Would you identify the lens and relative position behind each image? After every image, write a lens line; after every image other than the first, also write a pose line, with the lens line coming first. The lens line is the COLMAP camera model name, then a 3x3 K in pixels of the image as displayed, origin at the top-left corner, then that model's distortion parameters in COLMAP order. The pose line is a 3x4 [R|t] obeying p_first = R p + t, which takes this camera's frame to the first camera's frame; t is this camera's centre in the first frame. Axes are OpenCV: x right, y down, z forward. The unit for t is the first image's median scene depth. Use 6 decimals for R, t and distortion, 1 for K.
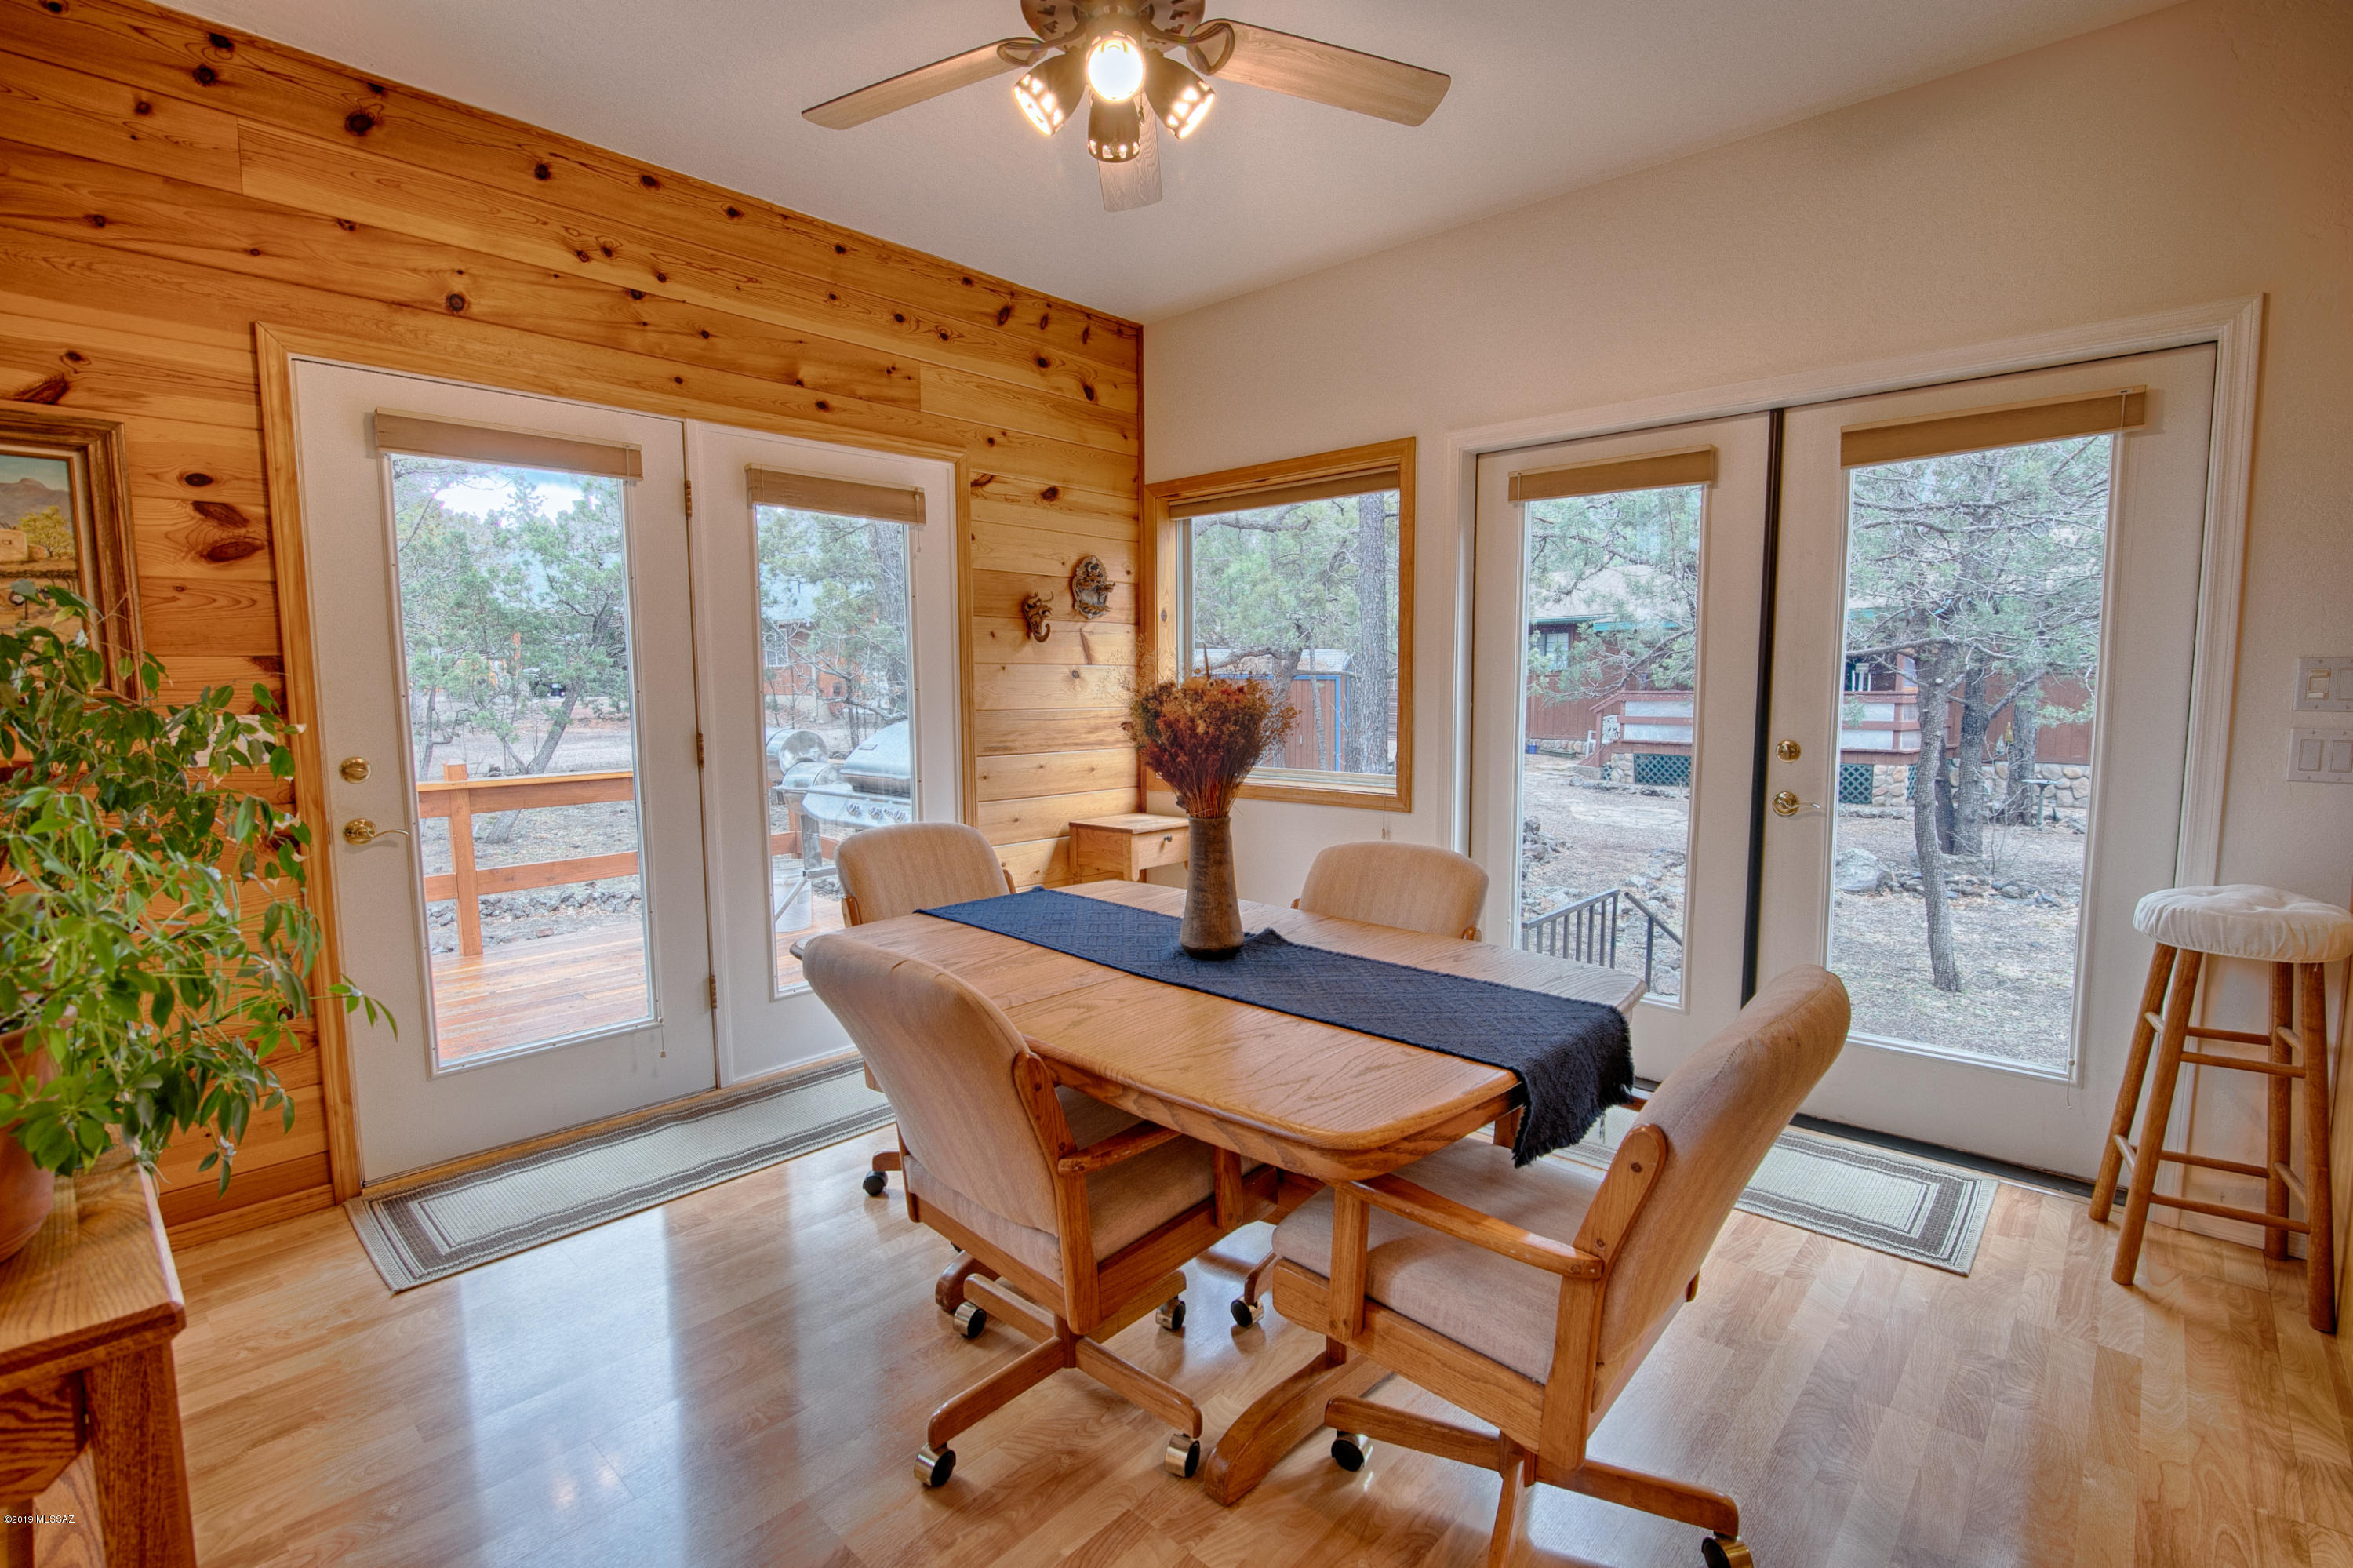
lens RADIAL K [[1081.6, 0, 1175.6], [0, 1081.6, 783.7], [0, 0, 1]] dist [-0.018738, 0.000724]
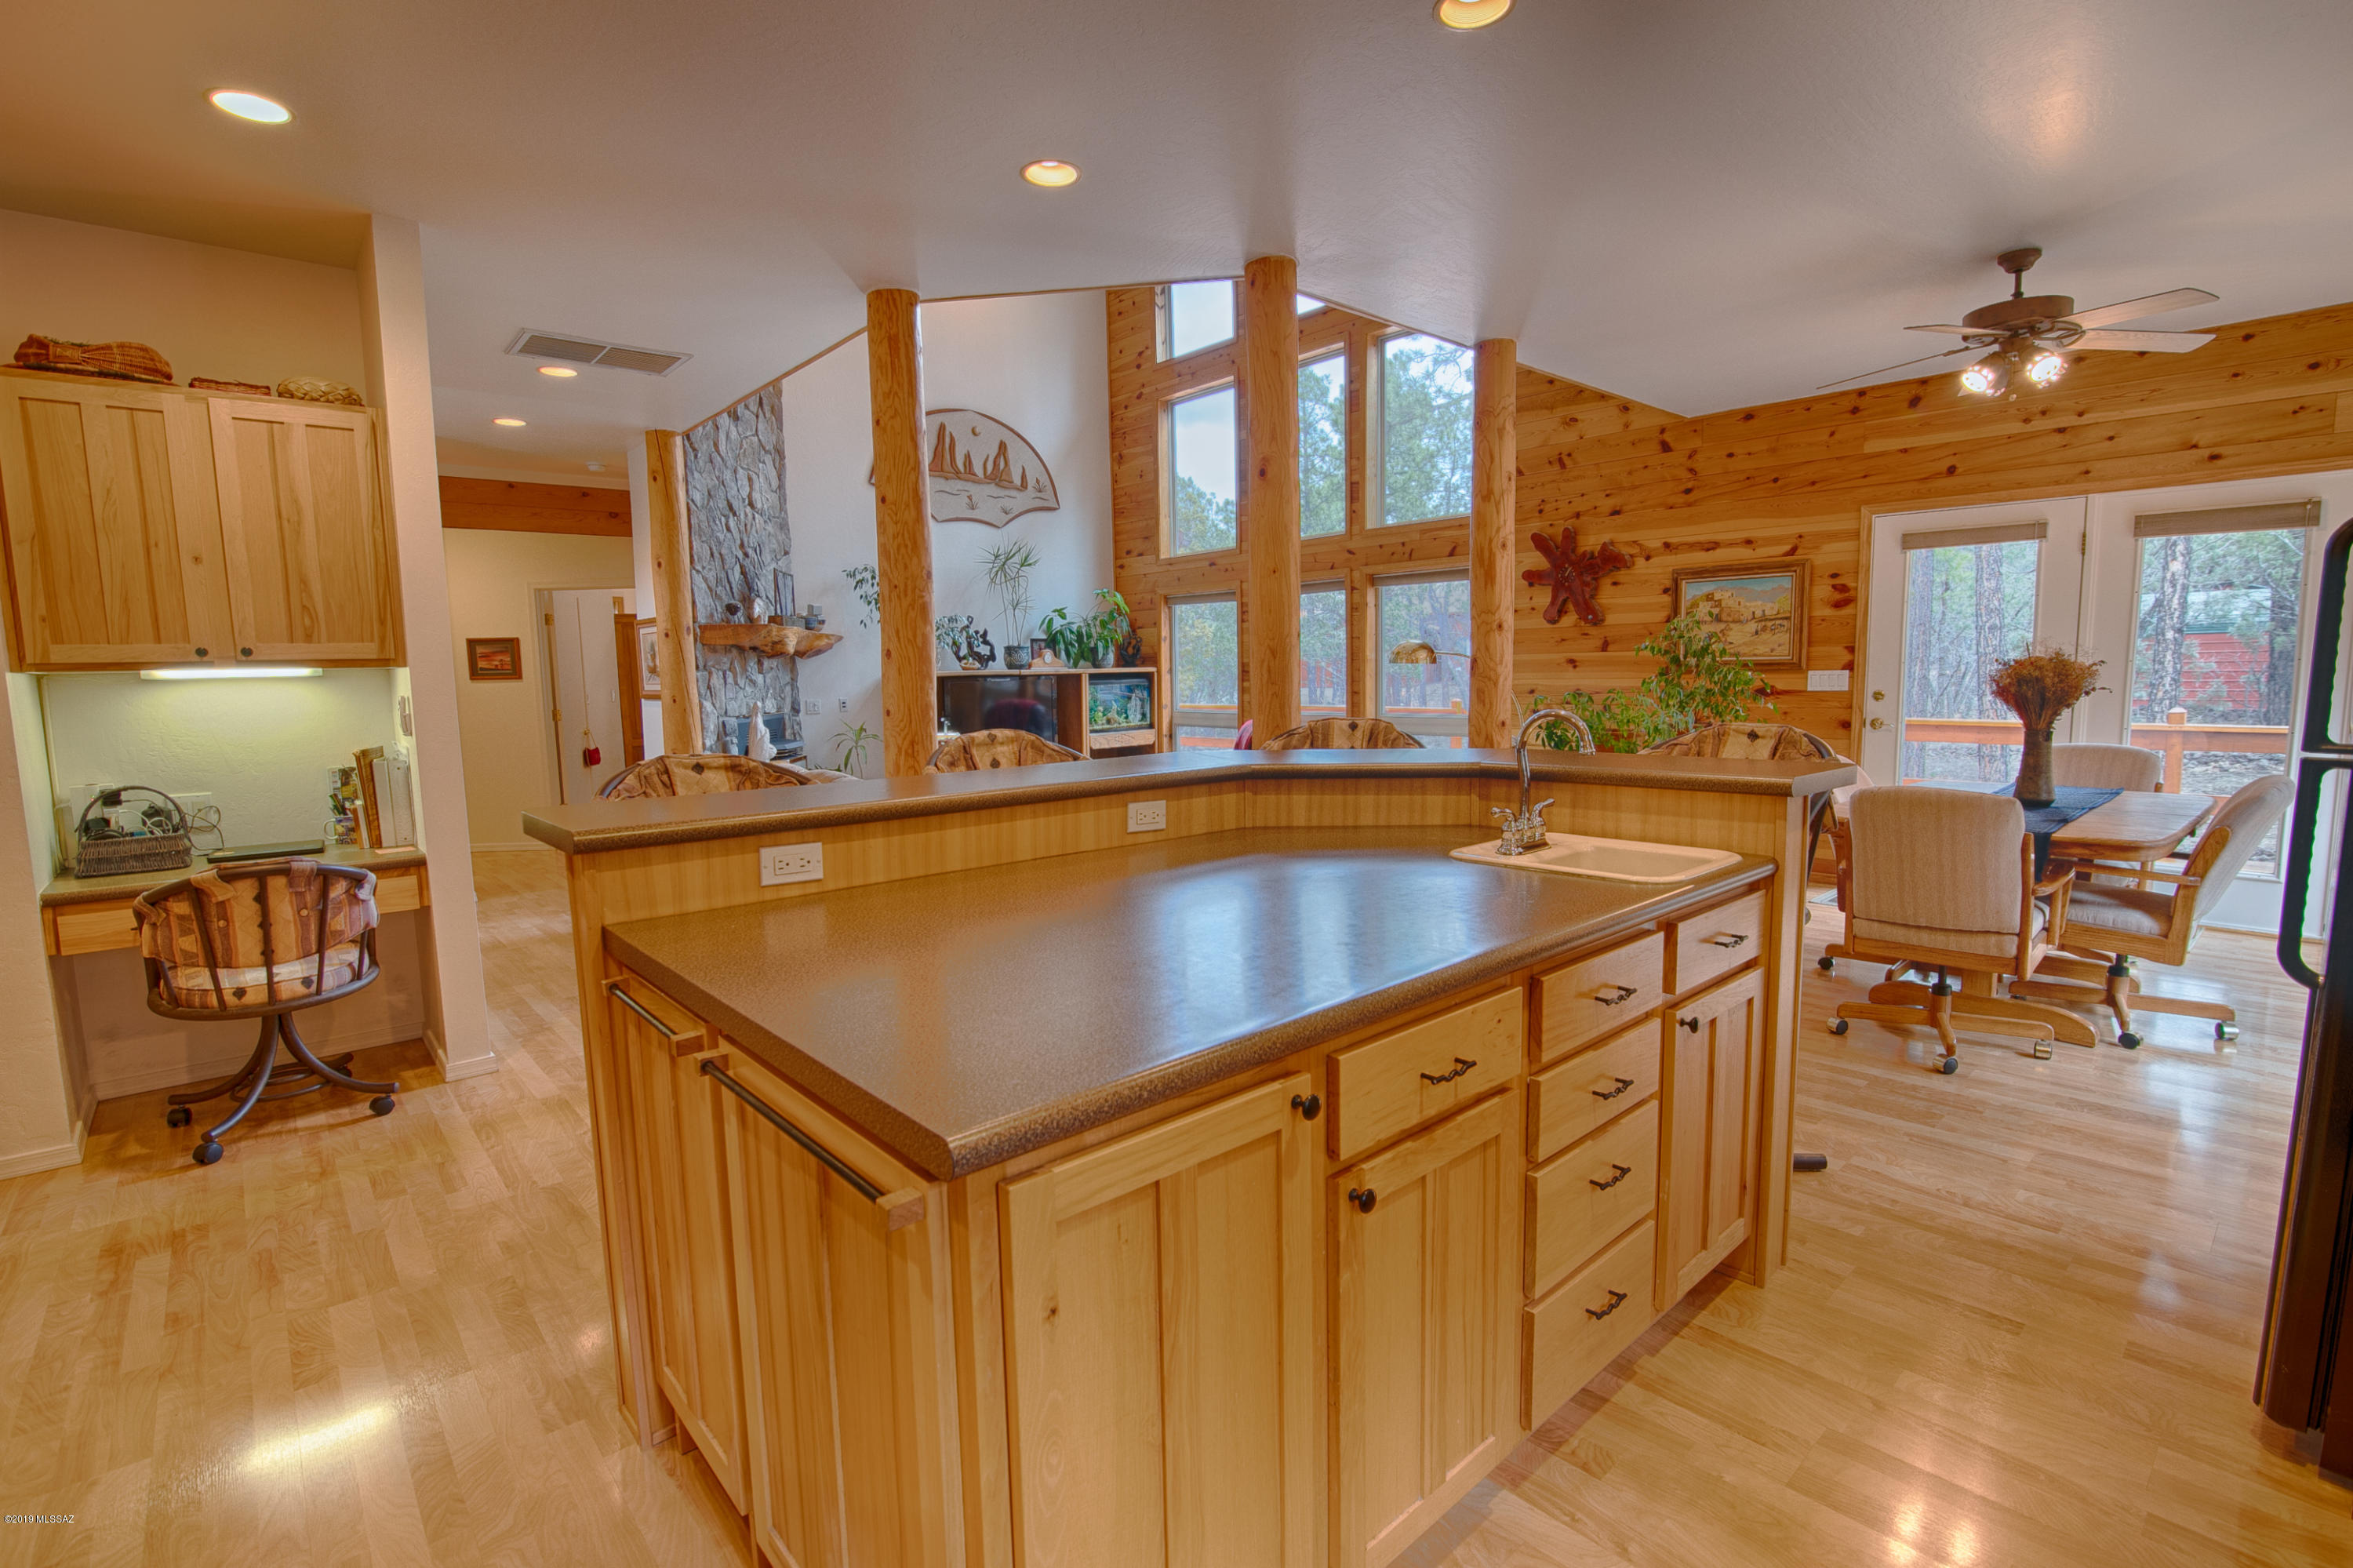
lens RADIAL K [[1081.6, 0, 1169.8], [0, 1081.6, 785.7], [0, 0, 1]] dist [-0.018738, 0.000724]
pose [[-0.096168, 0.113414, -0.988883, 1.719172], [-0.079396, 0.989448, 0.121200, 0.020700], [0.992194, 0.090169, -0.086149, -0.278054]]
